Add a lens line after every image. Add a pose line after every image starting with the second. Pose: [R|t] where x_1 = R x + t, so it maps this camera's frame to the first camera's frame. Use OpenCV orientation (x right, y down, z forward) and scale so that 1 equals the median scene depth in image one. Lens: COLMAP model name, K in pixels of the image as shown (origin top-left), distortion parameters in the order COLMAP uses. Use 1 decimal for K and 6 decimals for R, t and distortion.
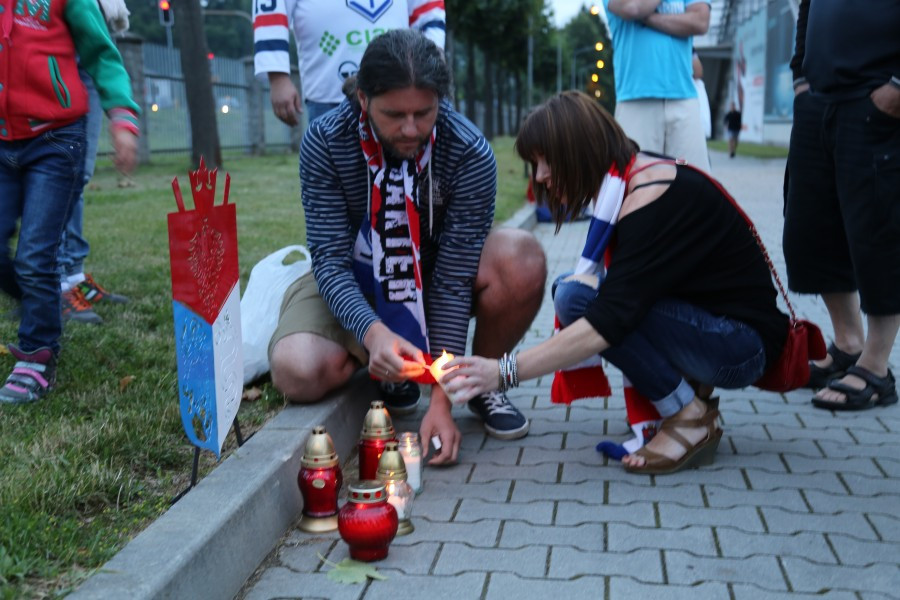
lens RADIAL K [[1152.8, 0, 450.0], [0, 1152.8, 300.0], [0, 0, 1]] dist [0.116292, -0.036199]
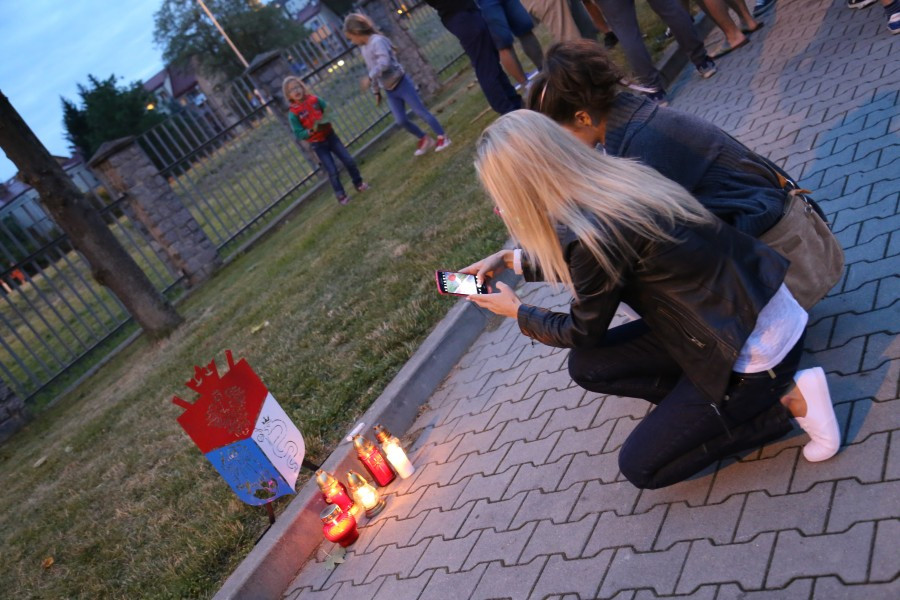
lens RADIAL K [[913.5, 0, 450.0], [0, 913.5, 300.0], [0, 0, 1]] dist [0.005772, 0.005609]
pose [[0.775402, -0.339263, -0.532589, 0.891788], [0.476606, 0.867710, 0.141158, -0.222206], [0.414243, -0.363290, 0.834520, 0.003860]]
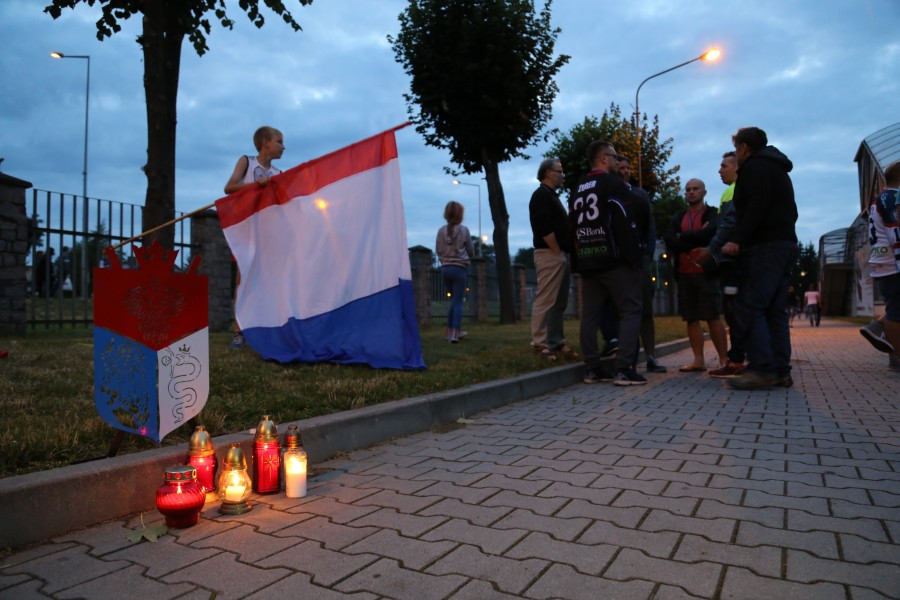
lens RADIAL K [[598.9, 0, 450.0], [0, 598.9, 300.0], [0, 0, 1]] dist [-0.131519, 0.063576]
pose [[0.923745, -0.018324, -0.382569, 0.429400], [-0.047166, 0.985810, -0.161103, 0.060250], [0.380093, 0.166863, 0.909773, 0.462962]]
